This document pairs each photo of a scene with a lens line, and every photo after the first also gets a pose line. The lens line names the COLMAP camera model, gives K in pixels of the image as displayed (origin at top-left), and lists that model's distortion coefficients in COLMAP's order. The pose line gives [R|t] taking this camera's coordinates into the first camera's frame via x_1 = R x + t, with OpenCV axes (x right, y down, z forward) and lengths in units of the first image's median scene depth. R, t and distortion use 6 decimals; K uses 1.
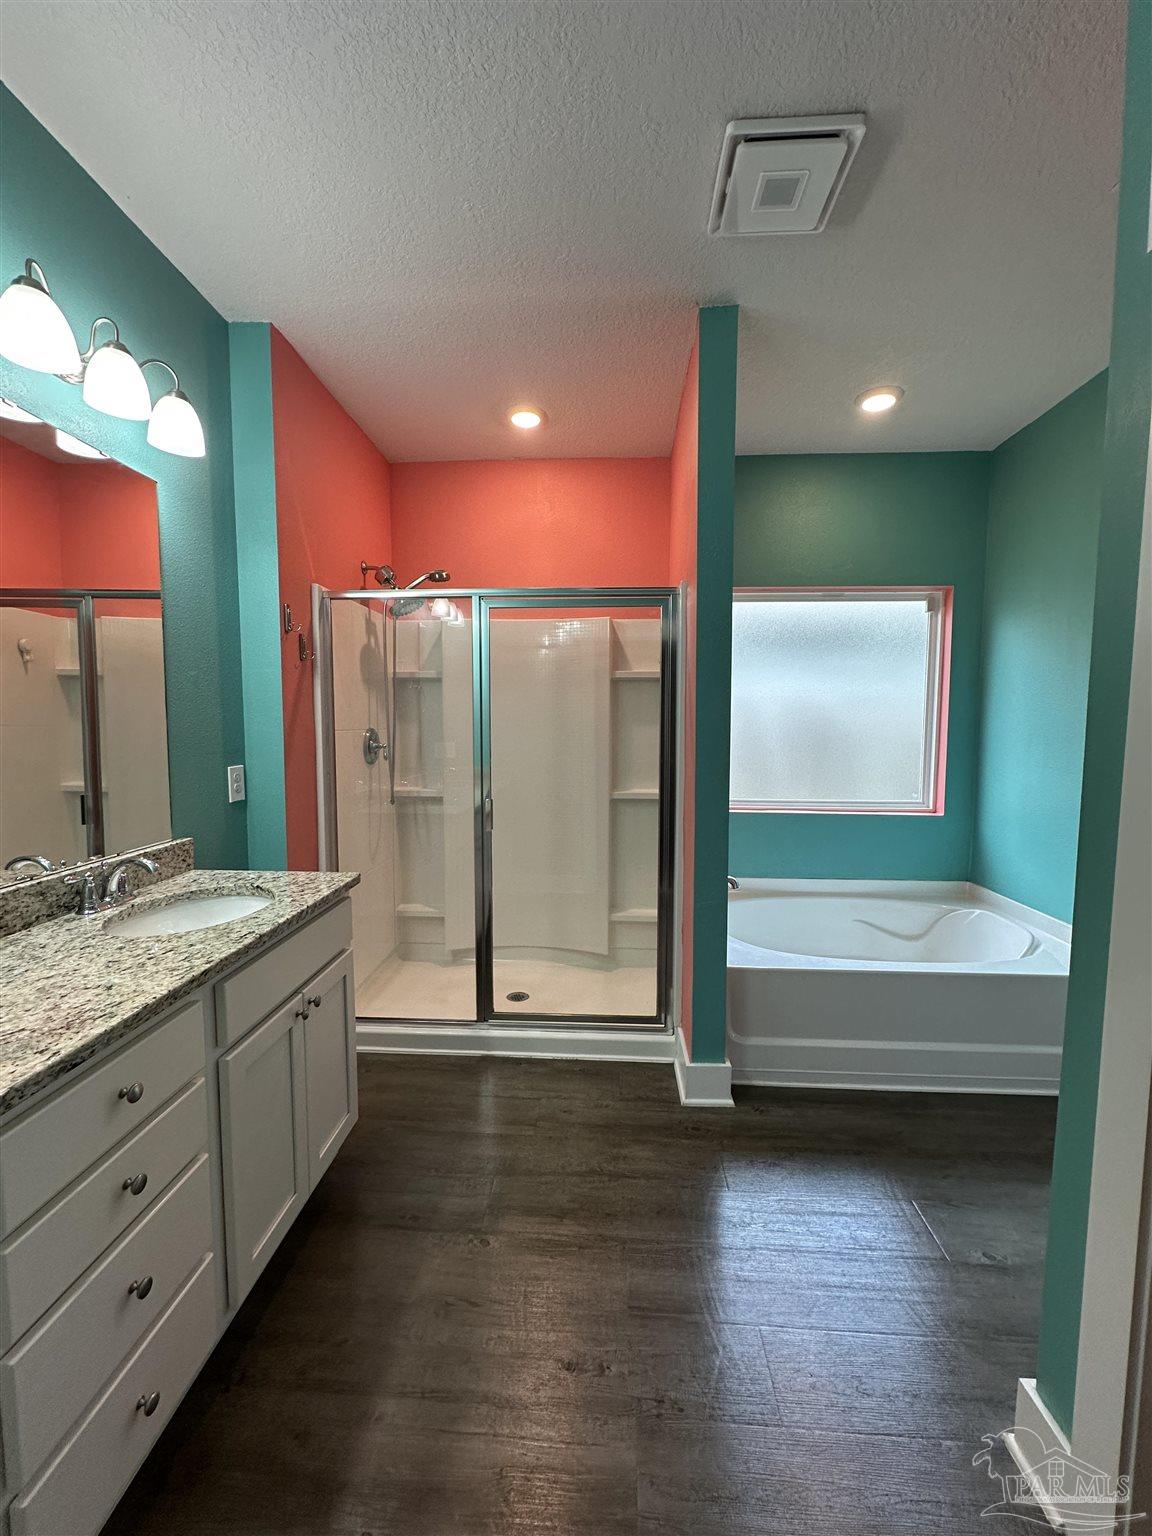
lens RADIAL K [[614.4, 0, 577.9], [0, 614.4, 767.7], [0, 0, 1]] dist [-0.004023, 0.001240]
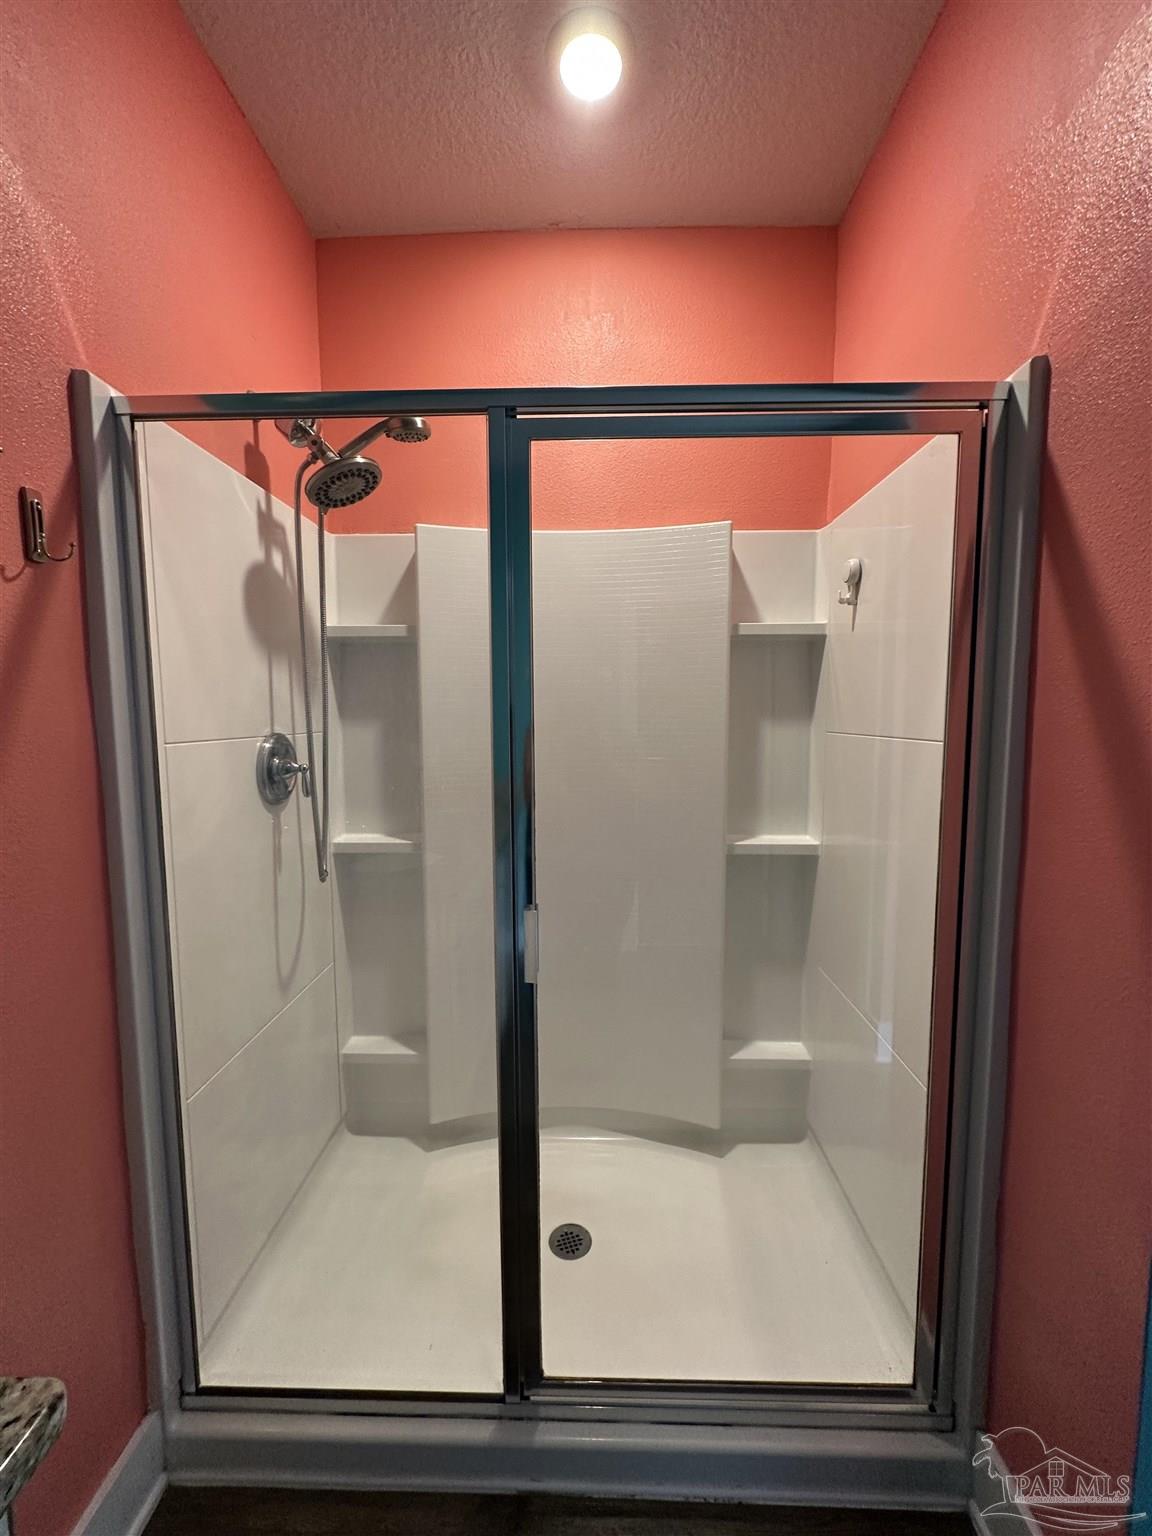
lens RADIAL K [[614.4, 0, 574.4], [0, 614.4, 772.3], [0, 0, 1]] dist [-0.004023, 0.001240]
pose [[0.999807, -0.010046, 0.016856, -0.134564], [0.009739, 0.999786, 0.018235, -0.051399], [-0.017035, -0.018067, 0.999692, 0.653560]]
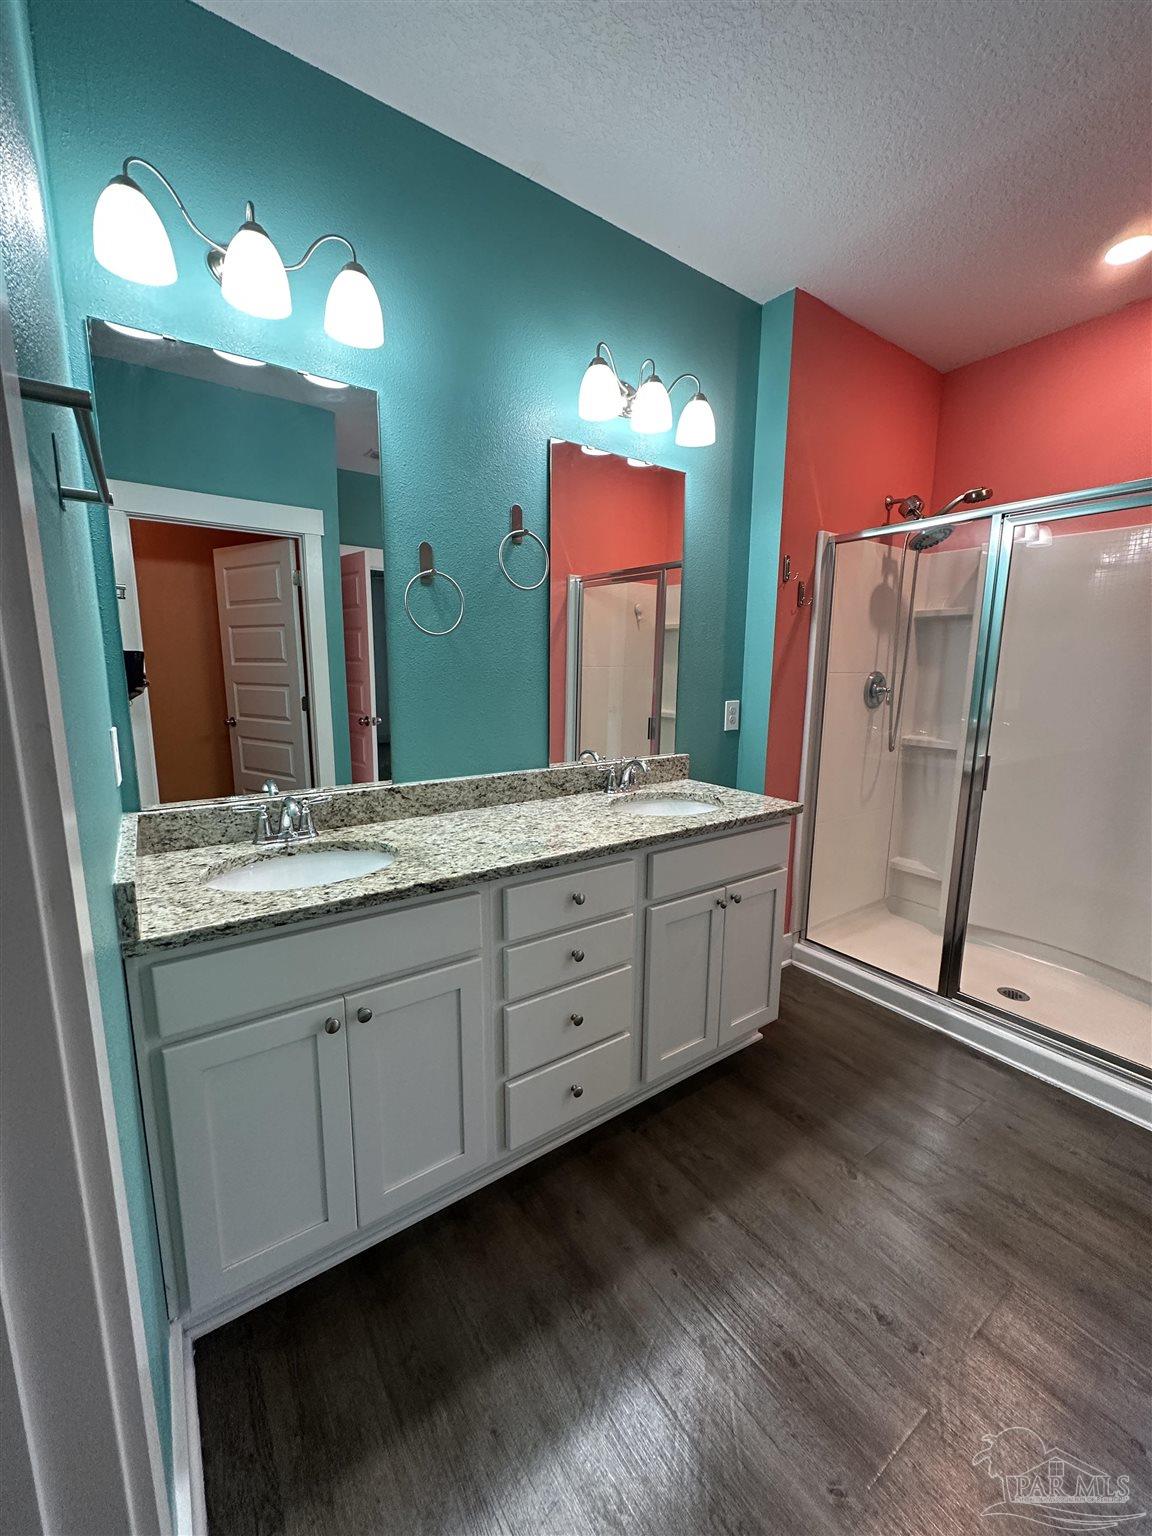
lens RADIAL K [[614.4, 0, 566.5], [0, 614.4, 768.0], [0, 0, 1]] dist [-0.004023, 0.001240]
pose [[0.611100, 0.134191, -0.780096, 0.192890], [-0.065093, 0.990707, 0.119428, 0.004721], [0.788872, -0.022203, 0.614156, 0.004563]]
